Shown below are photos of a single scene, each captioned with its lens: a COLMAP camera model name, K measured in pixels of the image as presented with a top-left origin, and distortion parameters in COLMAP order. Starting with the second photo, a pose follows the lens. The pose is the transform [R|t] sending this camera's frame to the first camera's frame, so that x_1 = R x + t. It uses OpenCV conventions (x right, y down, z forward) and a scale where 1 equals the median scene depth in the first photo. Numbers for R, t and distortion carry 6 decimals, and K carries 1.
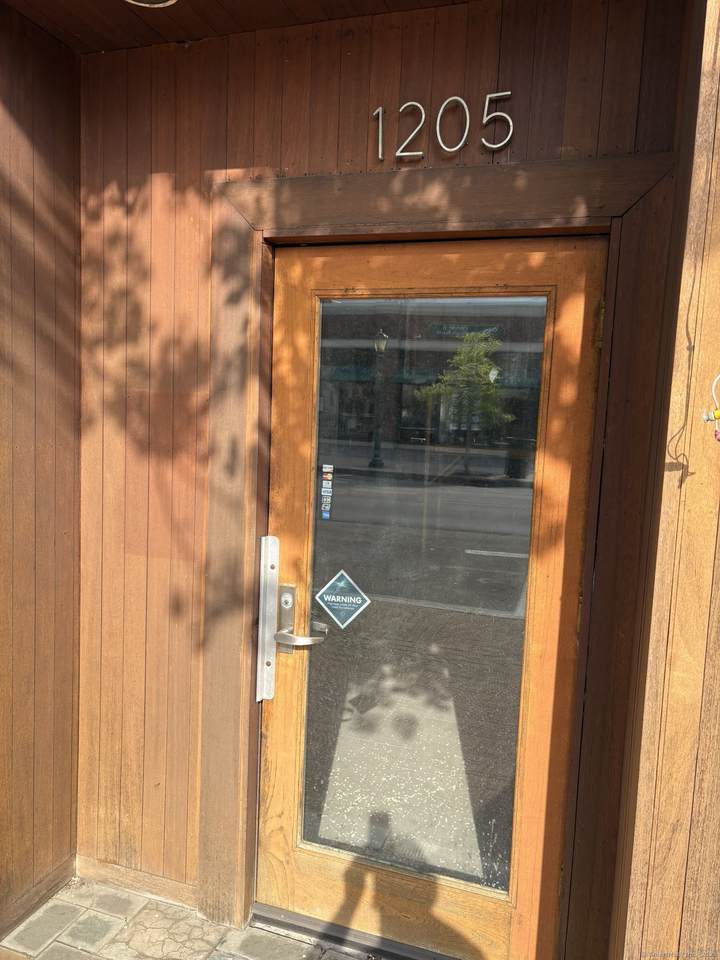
lens RADIAL K [[709.2, 0, 360.0], [0, 709.2, 480.0], [0, 0, 1]] dist [0.058444, -0.063006]
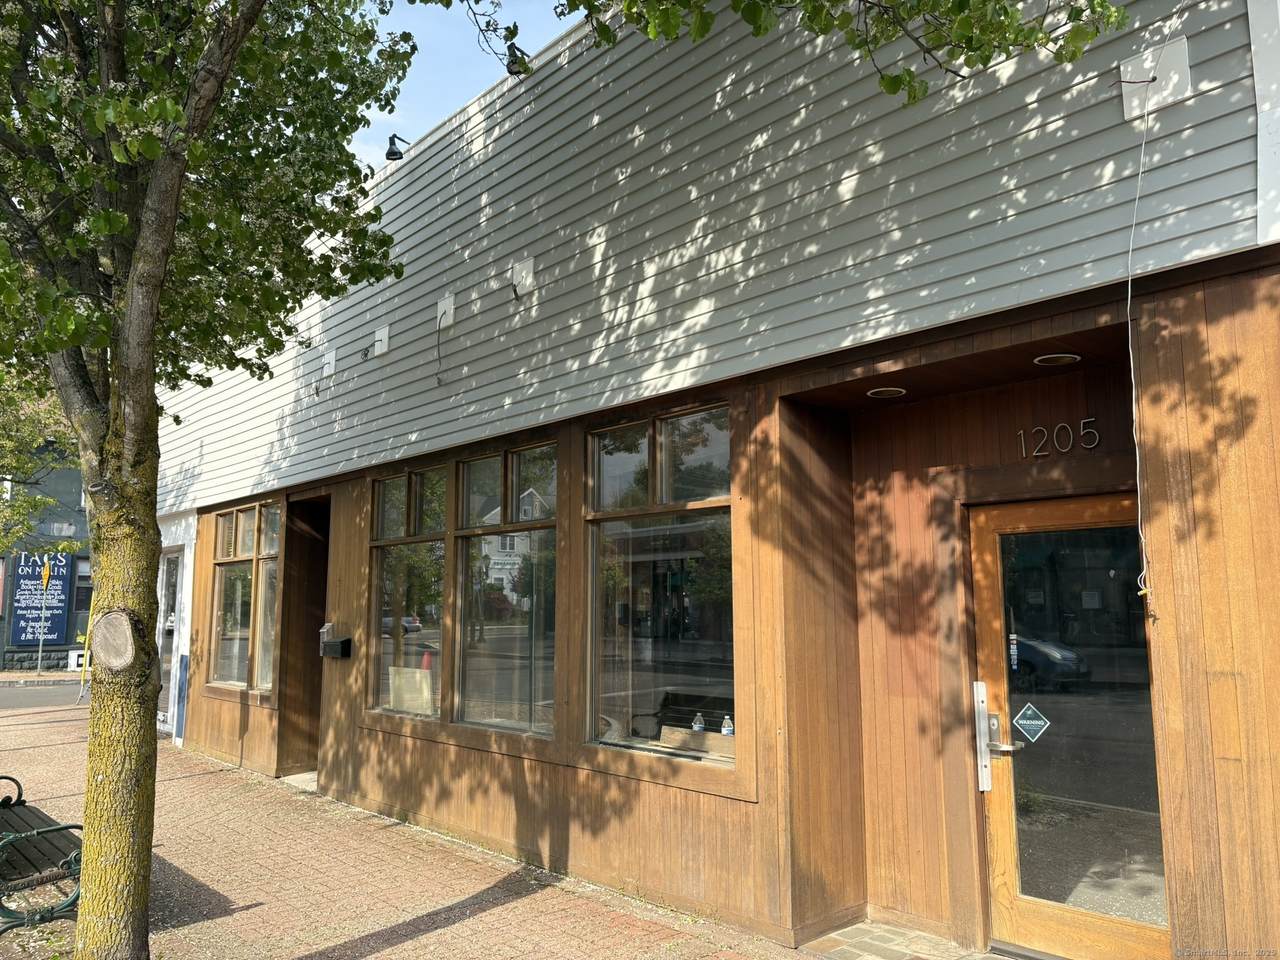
lens RADIAL K [[945.6, 0, 640.0], [0, 945.6, 480.0], [0, 0, 1]] dist [0.058444, -0.063006]
pose [[0.870999, -0.111292, -0.478514, 0.284961], [-0.008564, 0.970416, -0.241287, 0.163248], [0.491211, 0.214258, 0.844278, -1.278841]]
